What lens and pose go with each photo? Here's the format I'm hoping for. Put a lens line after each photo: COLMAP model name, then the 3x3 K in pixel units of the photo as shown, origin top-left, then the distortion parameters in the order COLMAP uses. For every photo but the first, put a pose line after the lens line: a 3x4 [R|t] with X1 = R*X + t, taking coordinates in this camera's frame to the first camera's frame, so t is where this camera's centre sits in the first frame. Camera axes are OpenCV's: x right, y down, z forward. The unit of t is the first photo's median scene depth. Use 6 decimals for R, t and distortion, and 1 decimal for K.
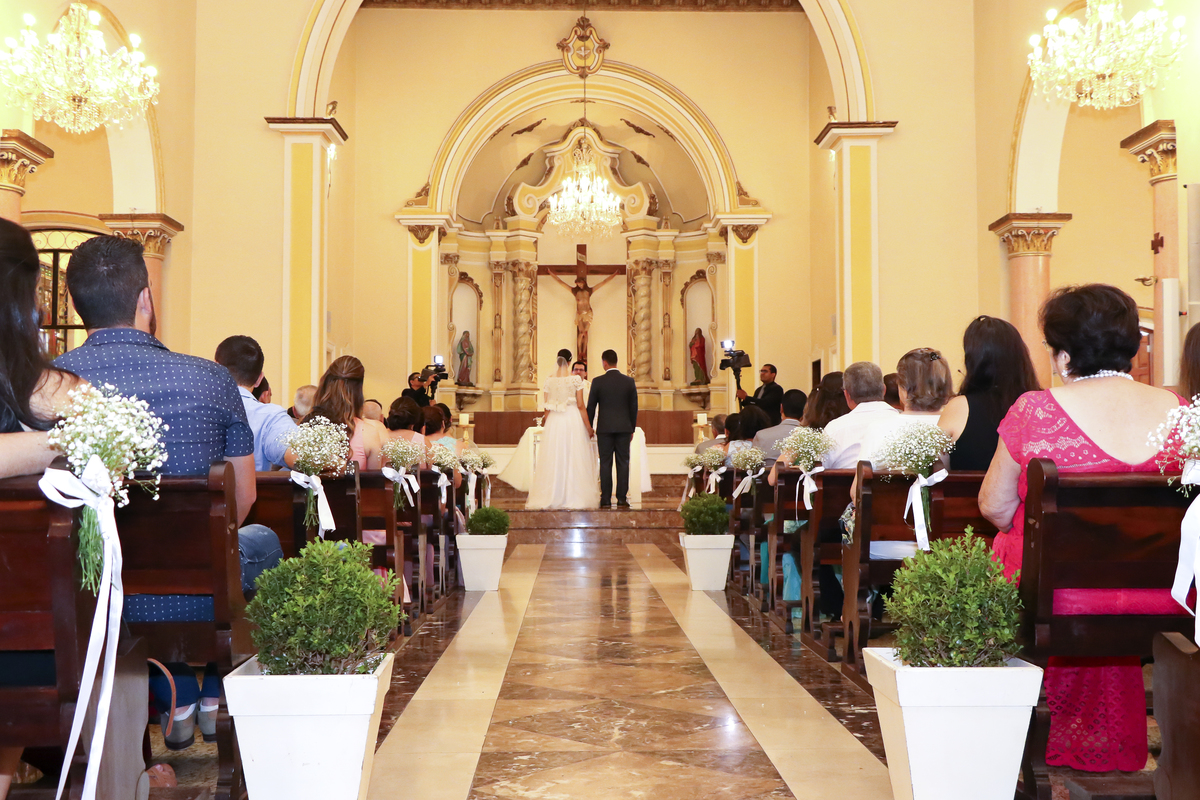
lens RADIAL K [[1251.3, 0, 599.9], [0, 1251.3, 401.4], [0, 0, 1]] dist [0.000413, 0.000000]
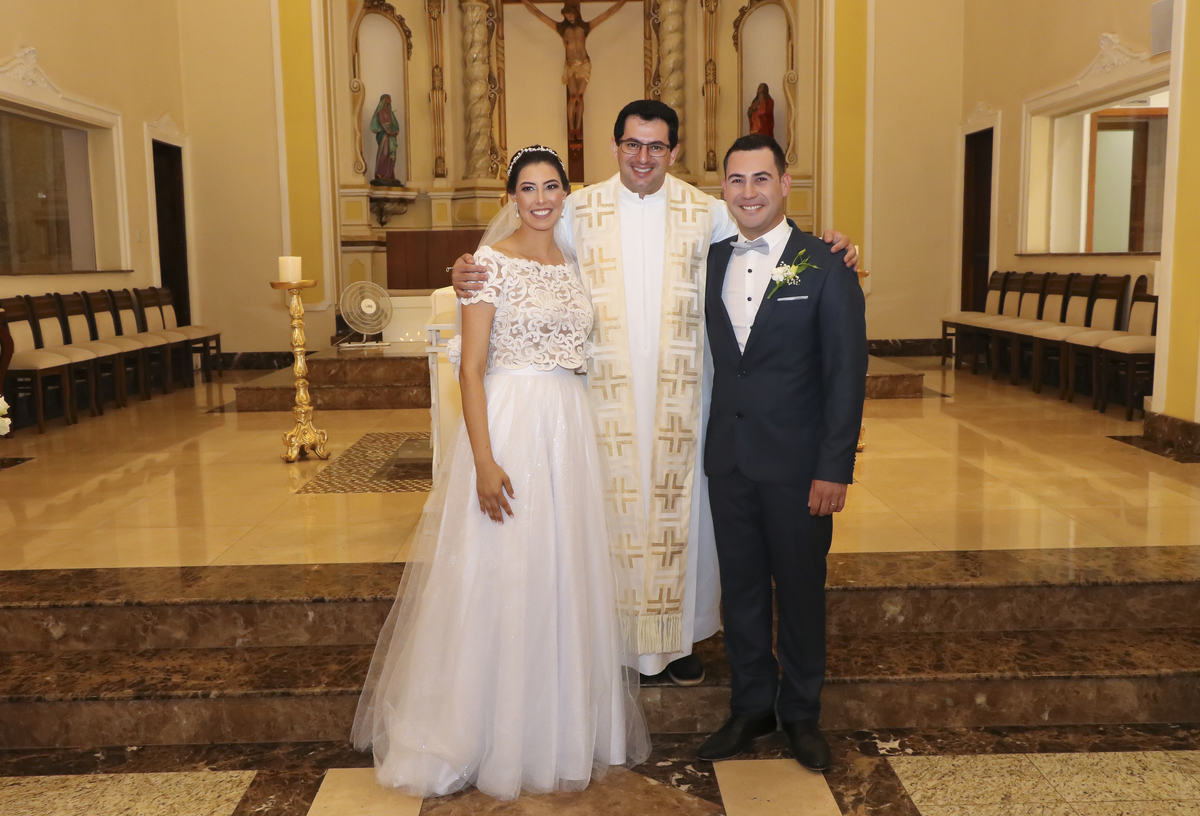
lens RADIAL K [[1141.3, 0, 577.4], [0, 1141.3, 403.1], [0, 0, 1]] dist [-0.009636, 0.000000]
pose [[0.999691, -0.013203, -0.021059, -0.002692], [0.016828, 0.983064, 0.182488, -0.007834], [0.018293, -0.182786, 0.982982, 0.417812]]
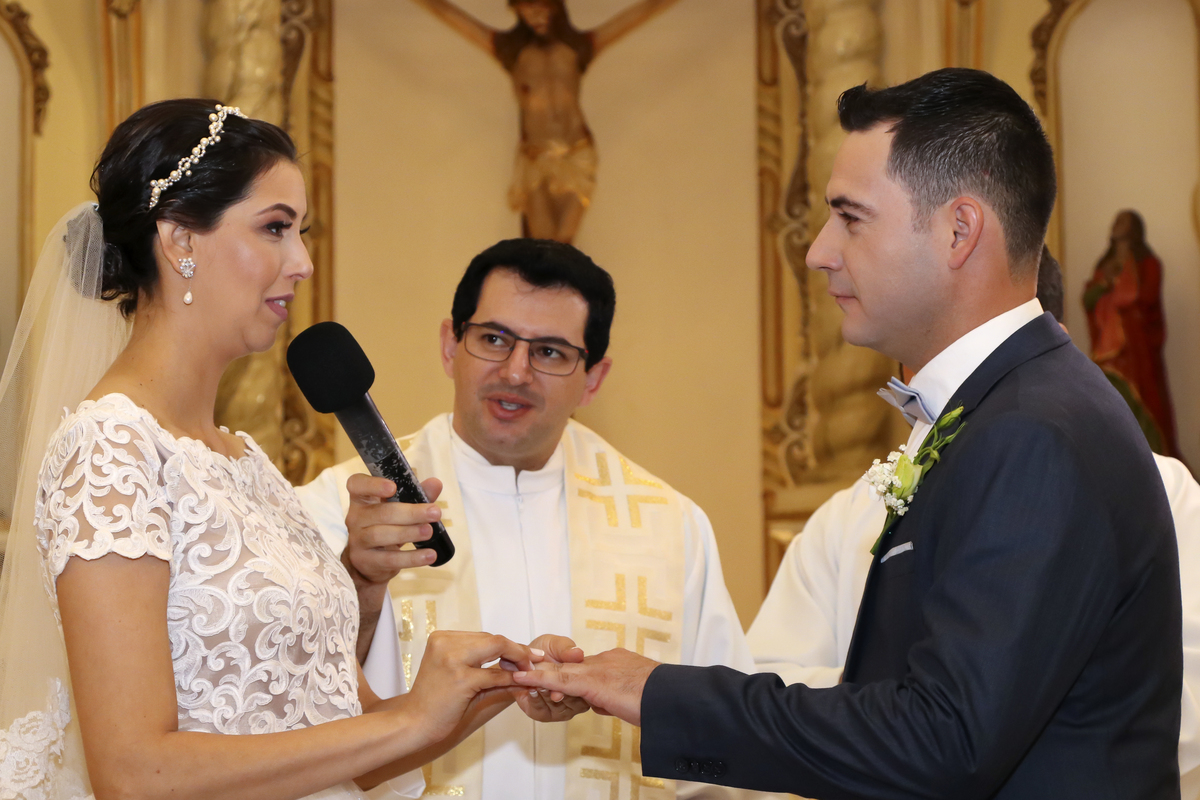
lens RADIAL K [[3316.2, 0, 595.1], [0, 3316.2, 397.5], [0, 0, 1]] dist [0.038450, 0.000000]
pose [[0.999925, -0.011879, -0.003109, -0.004940], [0.011736, 0.999016, -0.042762, -0.007041], [0.003613, 0.042722, 0.999080, 0.470068]]
